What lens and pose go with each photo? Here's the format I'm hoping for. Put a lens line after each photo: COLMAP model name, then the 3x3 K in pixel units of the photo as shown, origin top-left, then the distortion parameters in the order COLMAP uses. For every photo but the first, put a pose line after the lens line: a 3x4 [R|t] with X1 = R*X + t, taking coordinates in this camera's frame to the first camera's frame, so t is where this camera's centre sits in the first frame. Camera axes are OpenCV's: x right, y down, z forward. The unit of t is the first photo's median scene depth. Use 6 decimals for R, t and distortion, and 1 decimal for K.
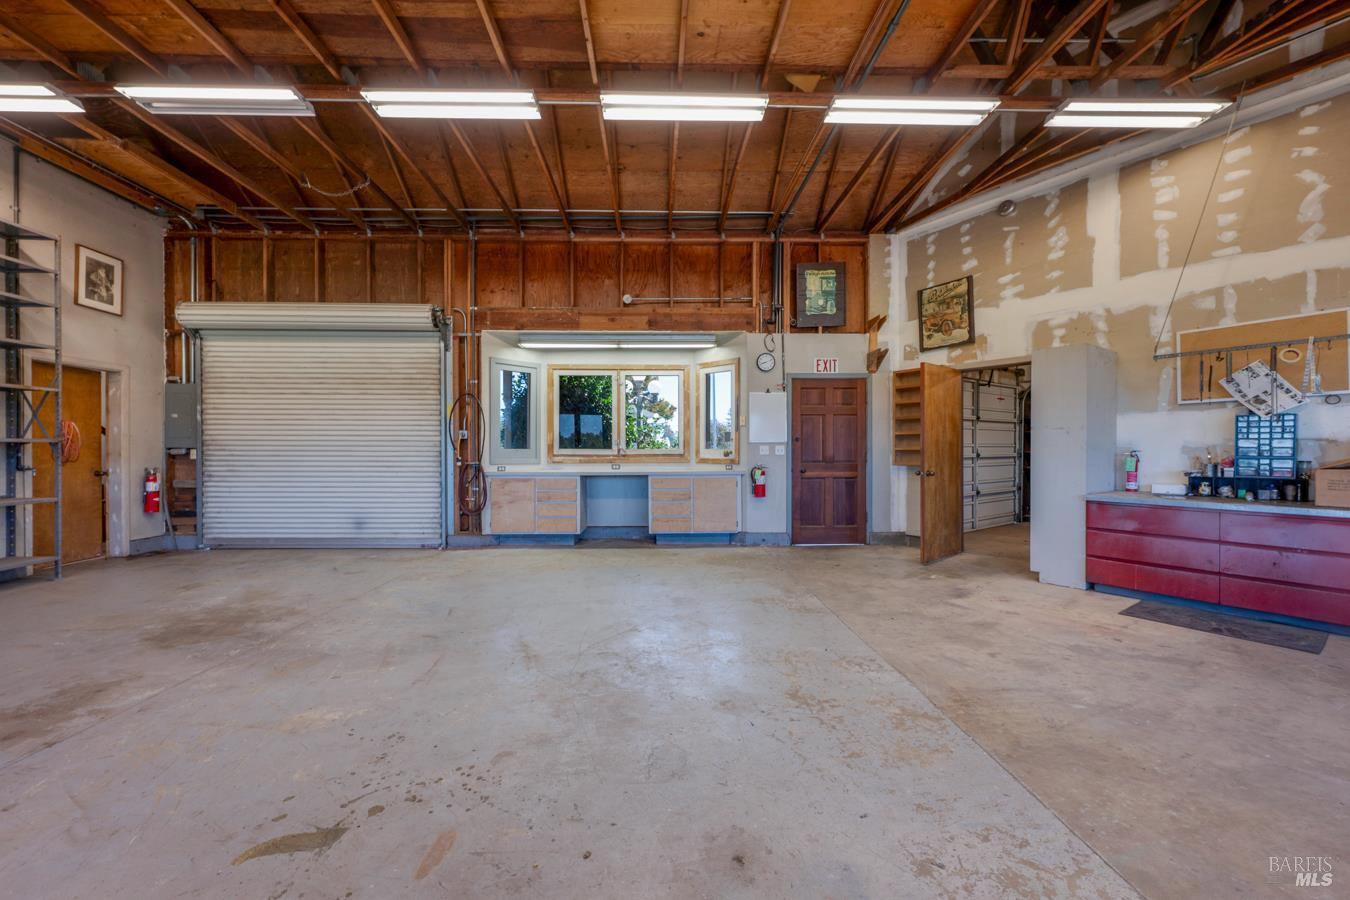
lens RADIAL K [[534.6, 0, 671.1], [0, 534.6, 454.2], [0, 0, 1]] dist [-0.000725, -0.000015]
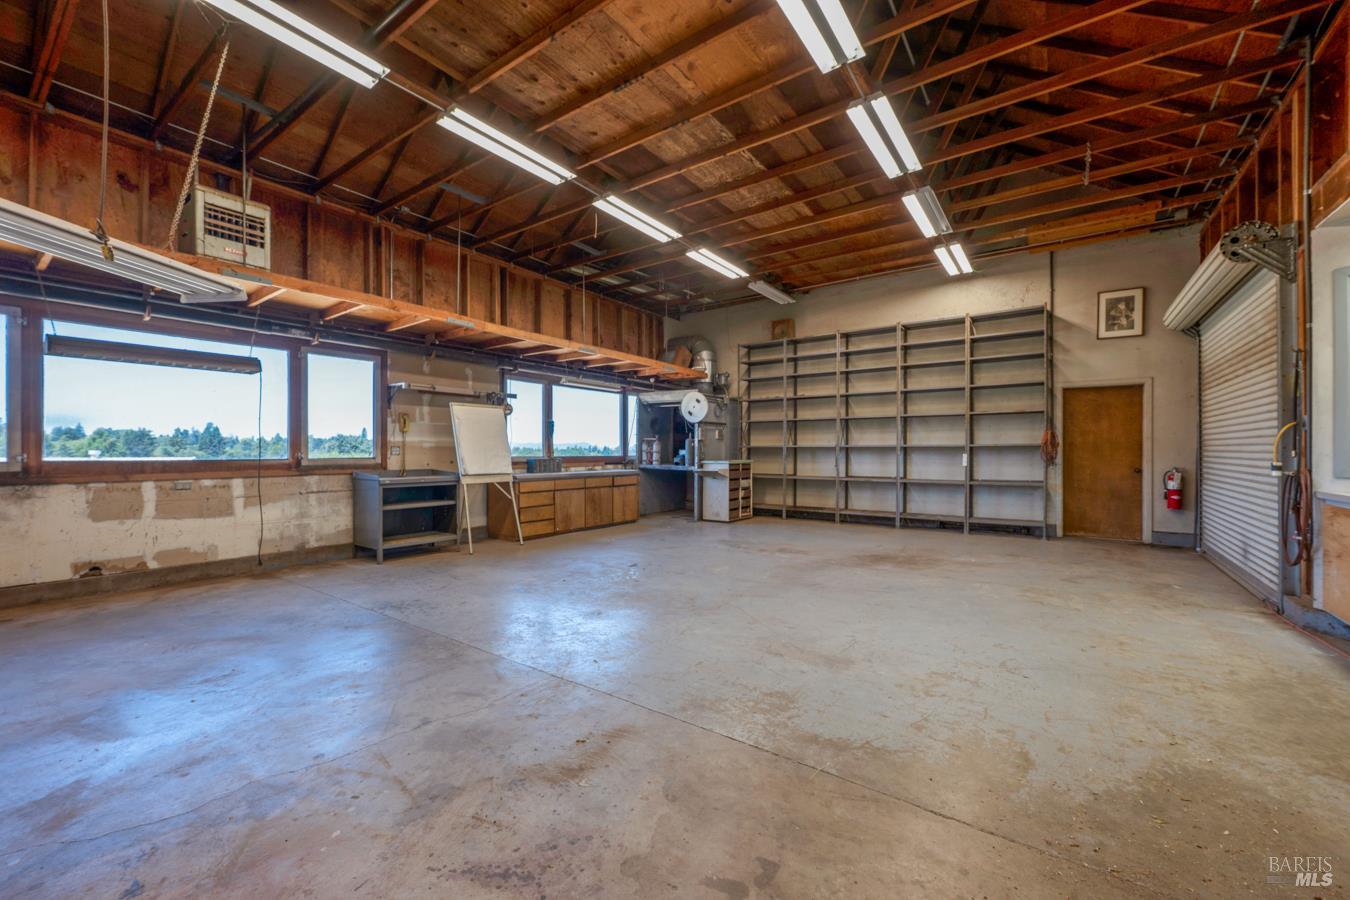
lens RADIAL K [[534.6, 0, 674.1], [0, 534.6, 451.1], [0, 0, 1]] dist [-0.000725, -0.000015]
pose [[-0.604851, -0.002455, -0.796335, 0.546016], [-0.003543, 0.999994, -0.000392, -0.003259], [0.796331, 0.002584, -0.604856, 0.956203]]
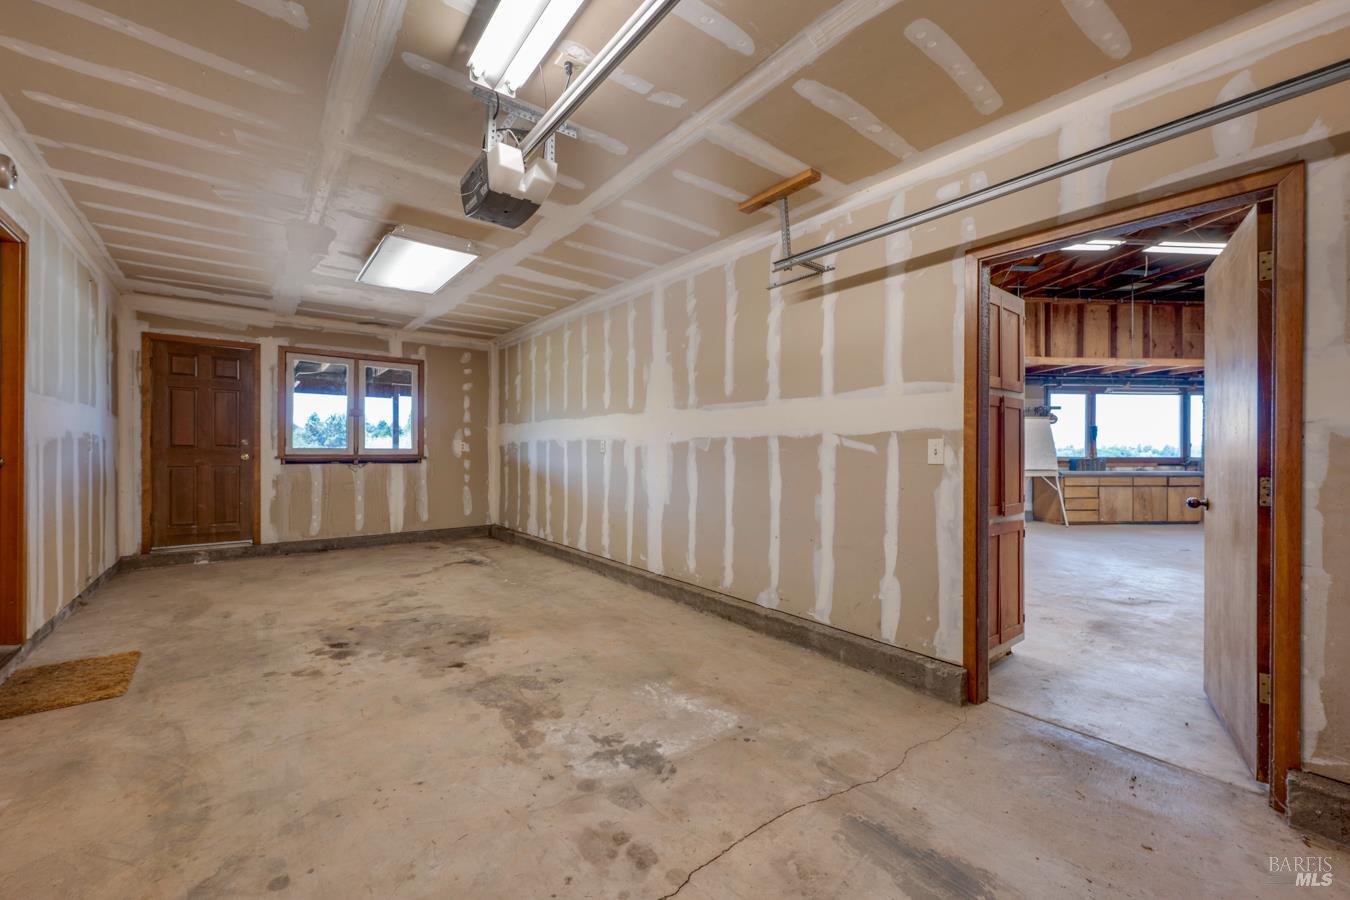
lens RADIAL K [[534.6, 0, 669.7], [0, 534.6, 453.3], [0, 0, 1]] dist [-0.000725, -0.000015]
pose [[-0.999066, -0.003821, -0.043034, 1.292641], [-0.004222, 0.999948, 0.009239, -0.014230], [0.042996, 0.009412, -0.999031, 1.740687]]
